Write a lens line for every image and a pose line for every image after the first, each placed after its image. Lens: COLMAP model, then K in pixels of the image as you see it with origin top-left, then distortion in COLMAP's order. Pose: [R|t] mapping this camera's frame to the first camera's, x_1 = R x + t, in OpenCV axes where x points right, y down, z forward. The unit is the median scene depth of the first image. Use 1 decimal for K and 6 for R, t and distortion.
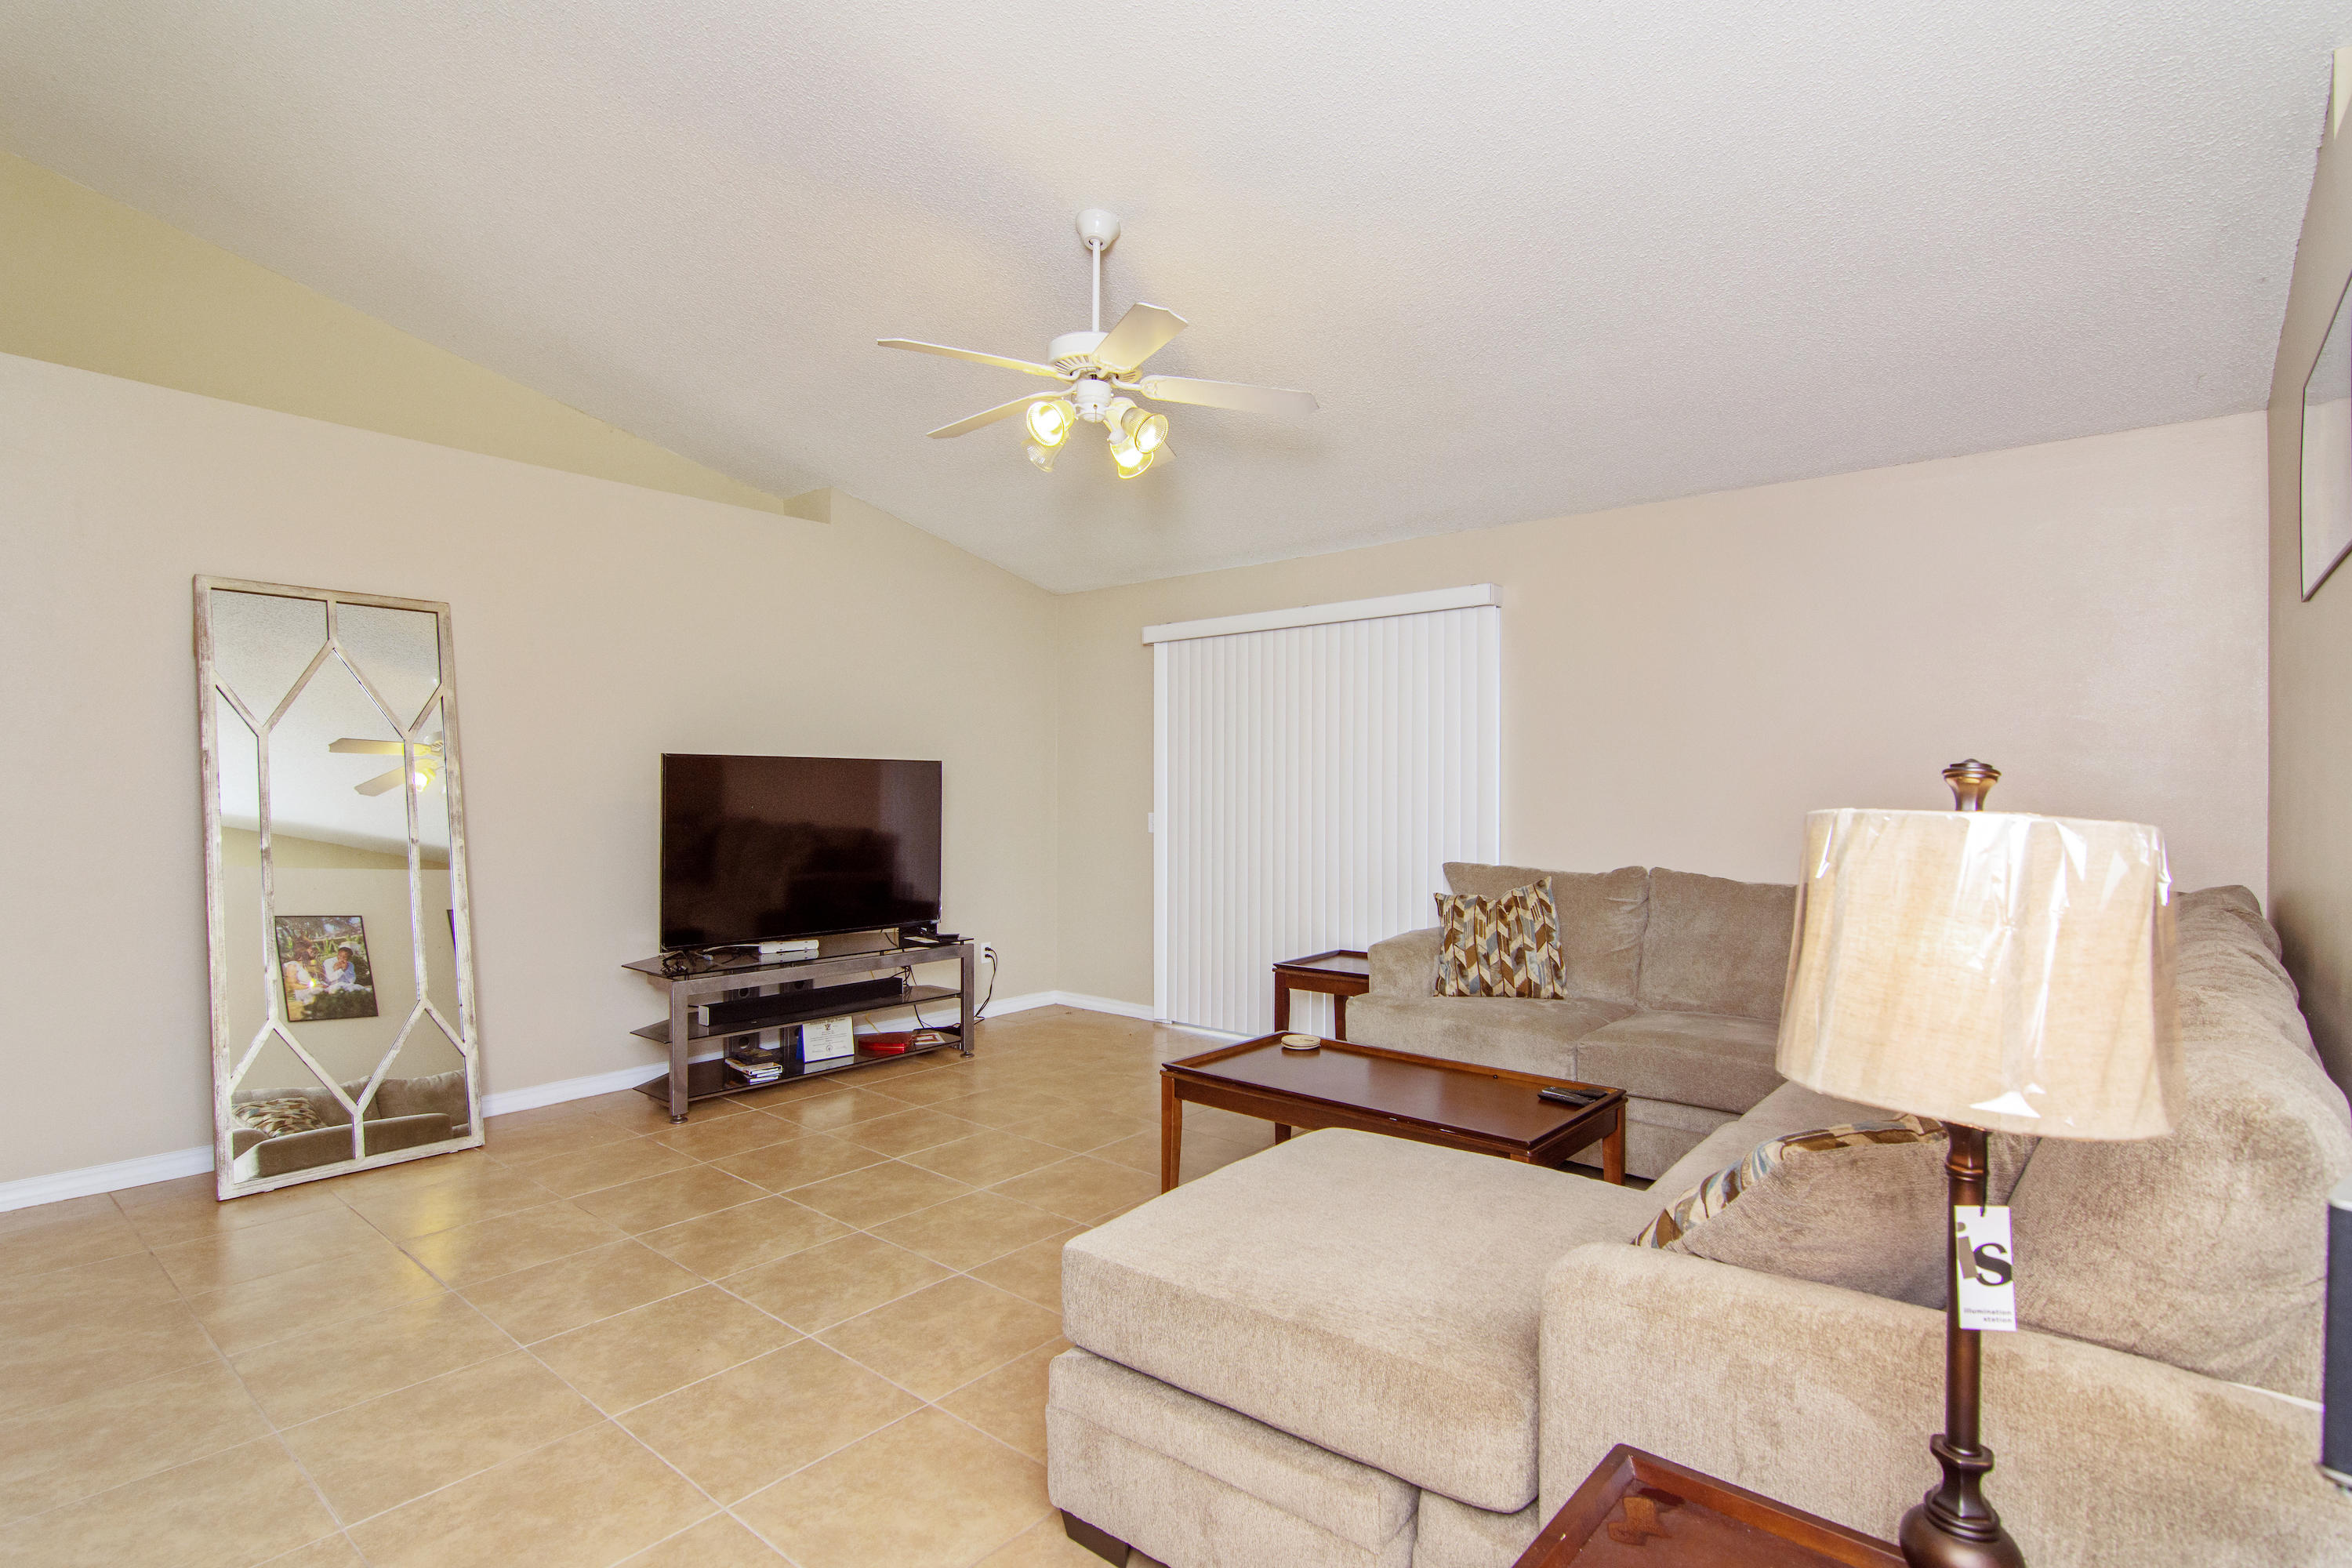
lens RADIAL K [[1142.5, 0, 1172.4], [0, 1142.5, 794.7], [0, 0, 1]] dist [0.002687, -0.000395]
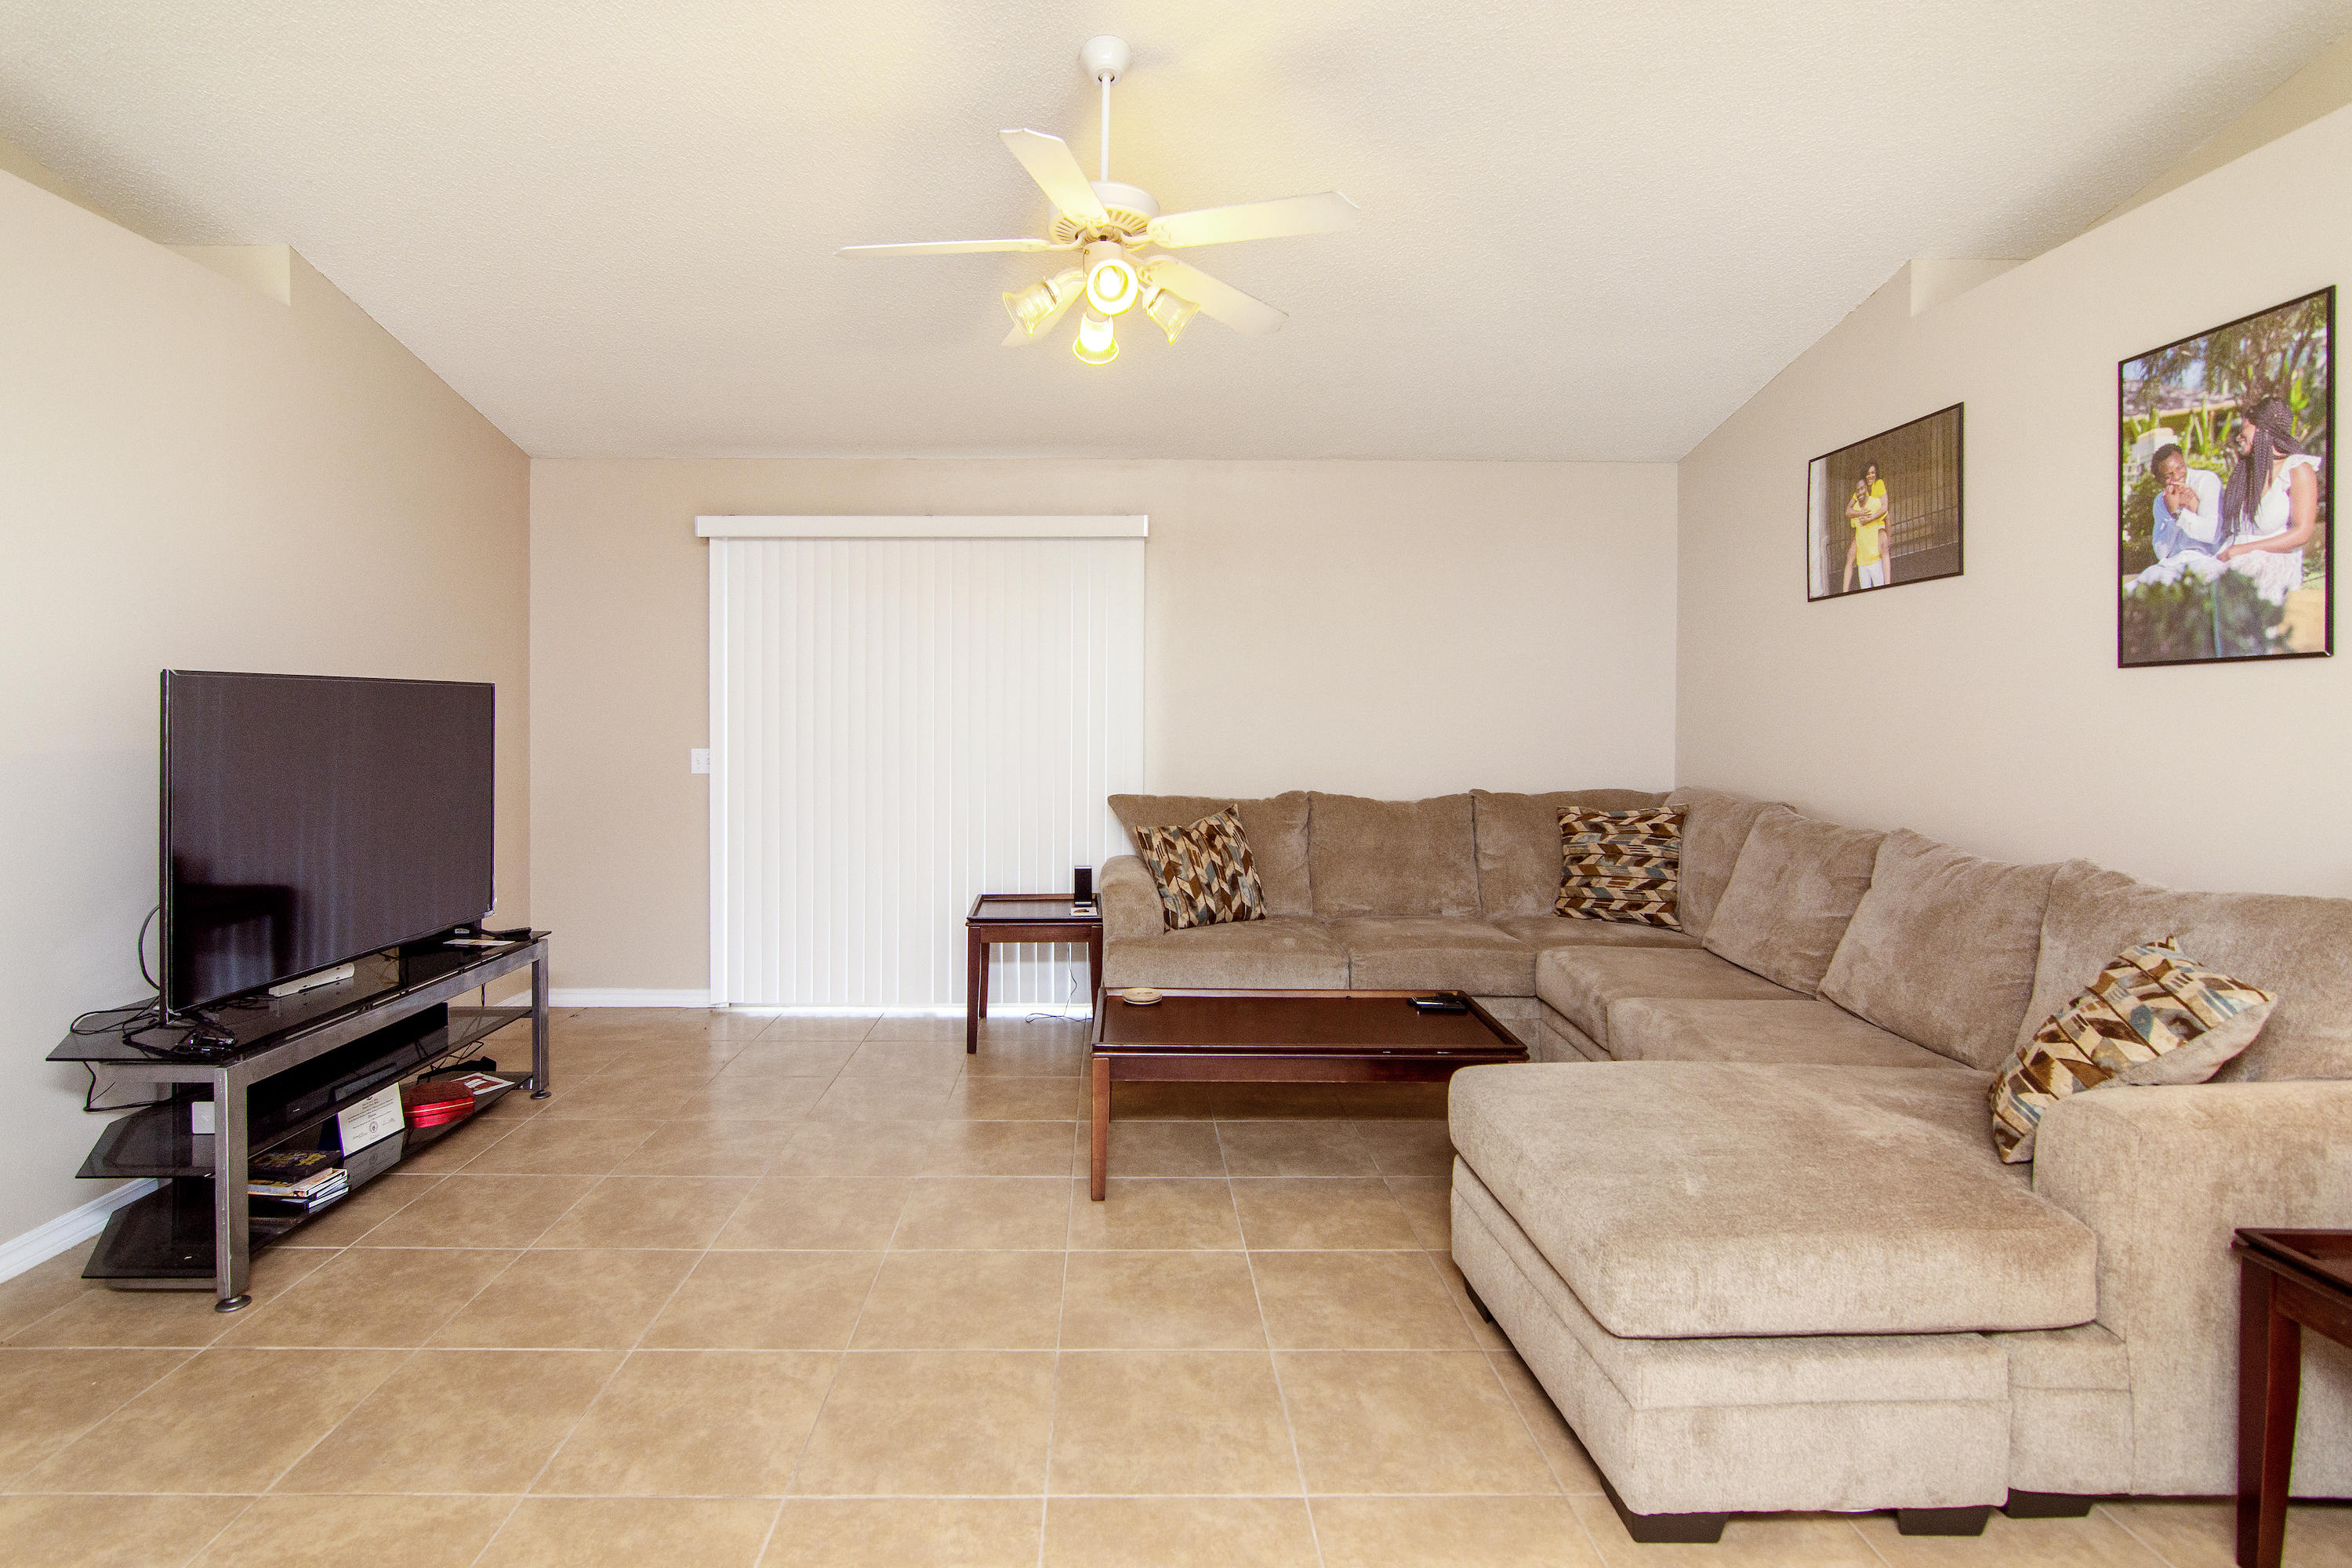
lens RADIAL K [[1172.0, 0, 1172.8], [0, 1172.0, 714.4], [0, 0, 1]] dist [0.003687, 0.000449]
pose [[0.759242, -0.000922, 0.650808, -0.433006], [0.000715, 1.000000, 0.000583, -0.012334], [-0.650809, 0.000023, 0.759242, 0.225511]]
